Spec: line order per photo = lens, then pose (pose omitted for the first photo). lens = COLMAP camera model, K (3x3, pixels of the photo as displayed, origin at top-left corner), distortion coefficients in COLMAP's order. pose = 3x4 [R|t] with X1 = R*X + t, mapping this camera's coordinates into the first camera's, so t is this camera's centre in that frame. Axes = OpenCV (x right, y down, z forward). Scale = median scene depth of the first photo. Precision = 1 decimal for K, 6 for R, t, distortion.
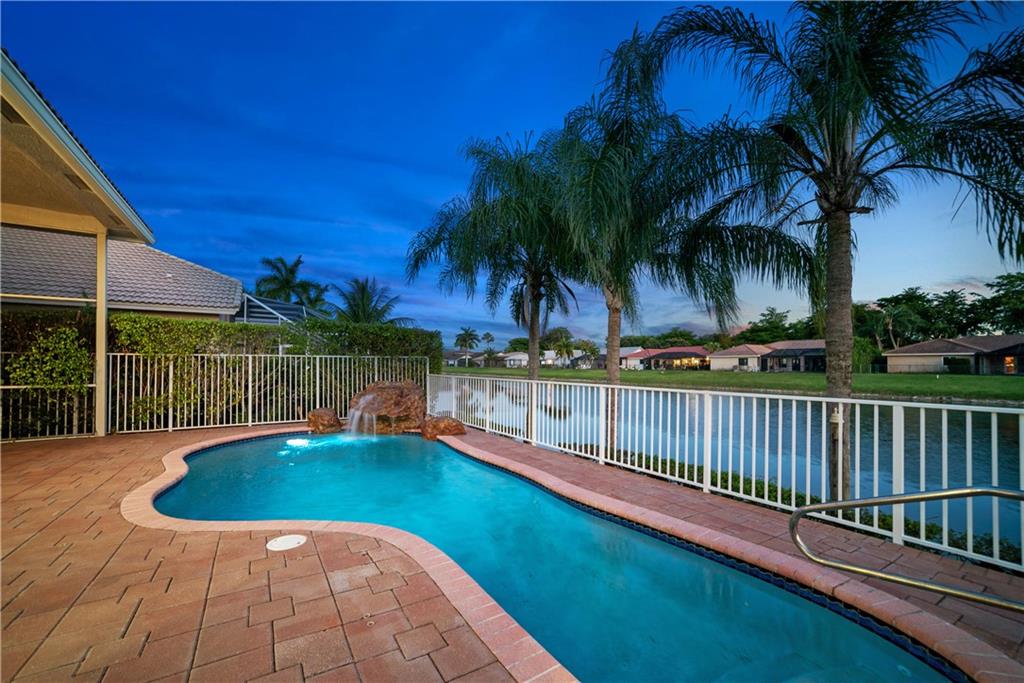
lens RADIAL K [[409.4, 0, 512.3], [0, 409.4, 364.3], [0, 0, 1]] dist [-0.013460, 0.000492]
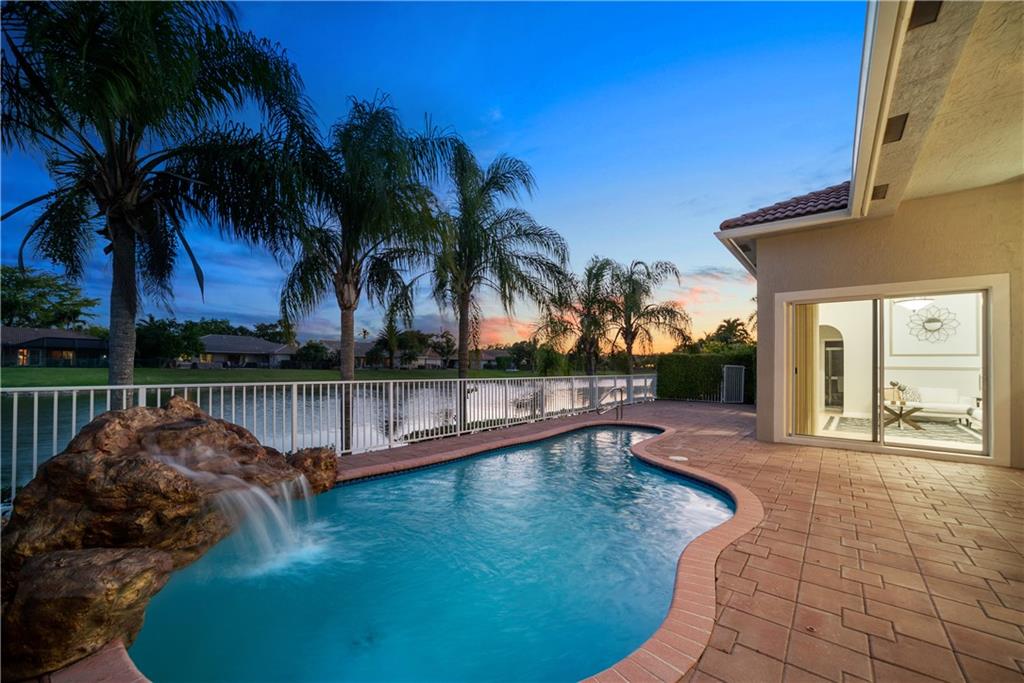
lens RADIAL K [[409.4, 0, 512.3], [0, 409.4, 364.3], [0, 0, 1]] dist [-0.013460, 0.000492]
pose [[-0.333790, -0.005377, 0.942632, -0.641450], [-0.015958, 0.999873, 0.000053, -0.001638], [-0.942512, -0.015025, -0.333833, 0.724195]]
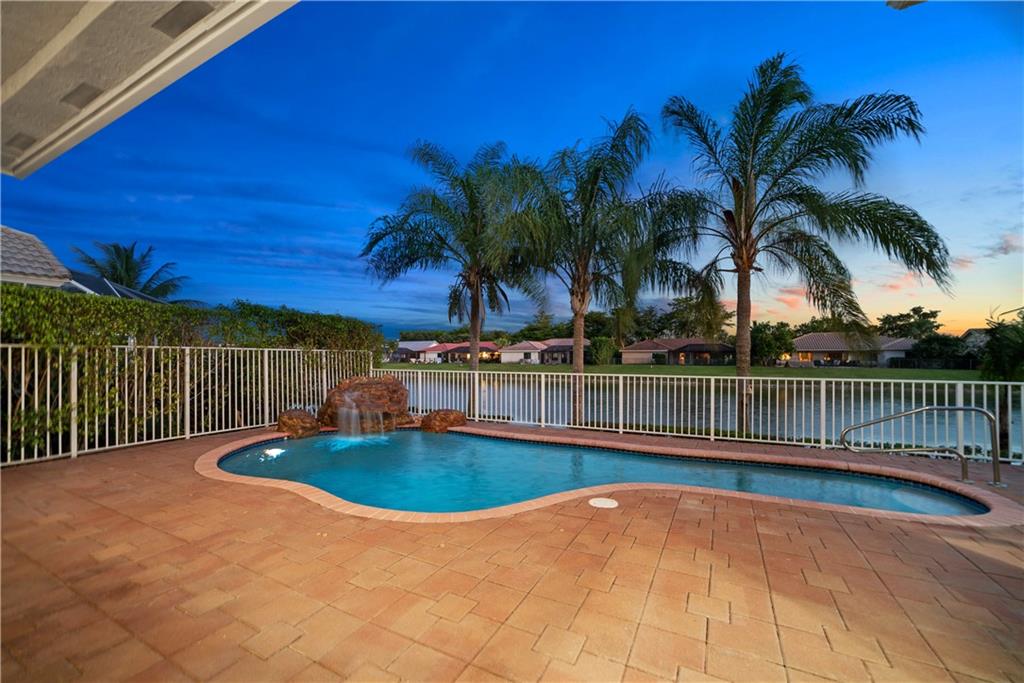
lens RADIAL K [[409.4, 0, 512.3], [0, 409.4, 364.3], [0, 0, 1]] dist [-0.013460, 0.000492]
pose [[0.859249, -0.008008, 0.511494, -0.429541], [-0.000197, 0.999872, 0.015986, -0.002219], [-0.511557, -0.013837, 0.859138, 0.021015]]
